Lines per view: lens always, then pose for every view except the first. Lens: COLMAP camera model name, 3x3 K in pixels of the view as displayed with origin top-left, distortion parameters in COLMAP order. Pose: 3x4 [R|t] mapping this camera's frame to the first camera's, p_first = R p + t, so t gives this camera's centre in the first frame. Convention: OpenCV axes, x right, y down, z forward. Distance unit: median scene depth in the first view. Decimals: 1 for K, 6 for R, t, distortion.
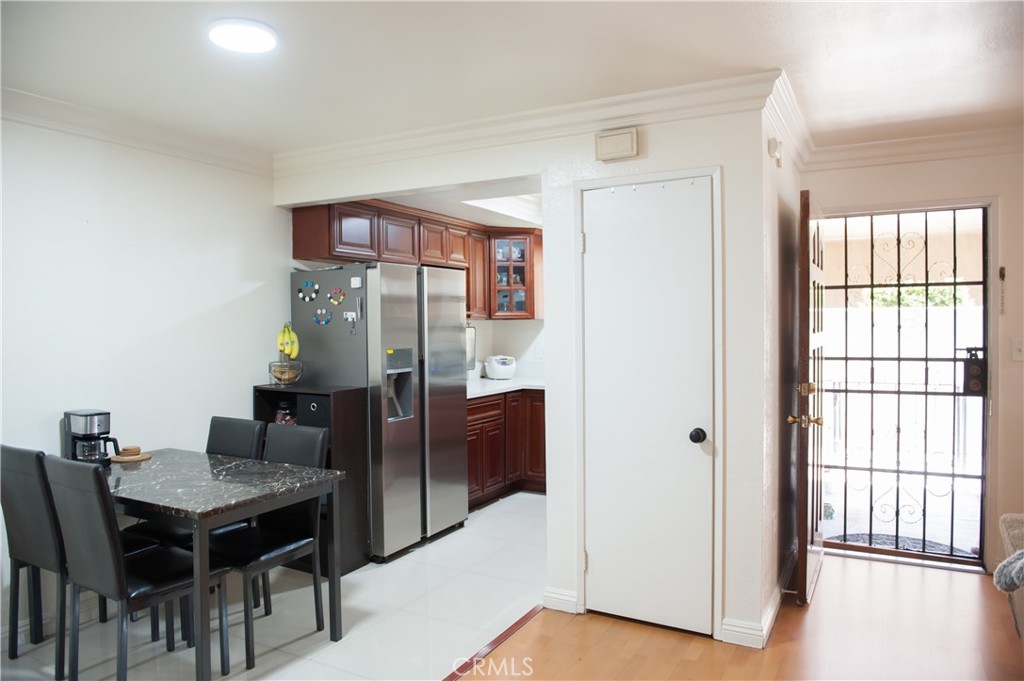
lens RADIAL K [[704.2, 0, 511.5], [0, 704.2, 339.9], [0, 0, 1]] dist [-0.051323, -0.001787]
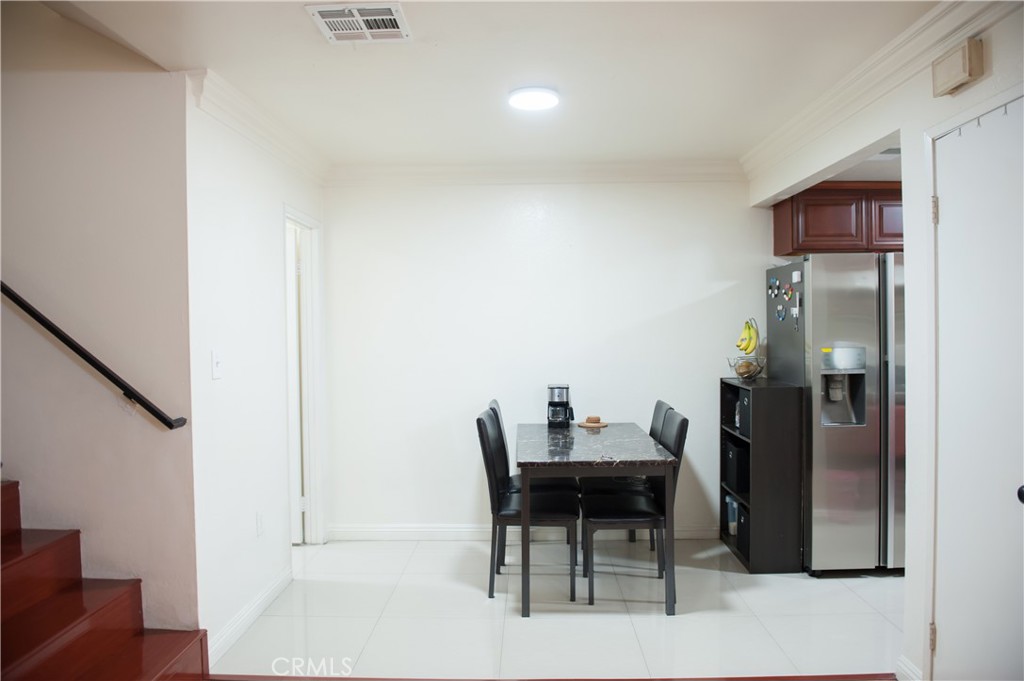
lens RADIAL K [[704.2, 0, 510.1], [0, 704.2, 339.6], [0, 0, 1]] dist [-0.051323, -0.001787]
pose [[0.458211, 0.017771, -0.888666, 0.478817], [-0.014569, 0.999816, 0.012481, -0.002271], [0.888724, 0.007228, 0.458386, 0.232152]]
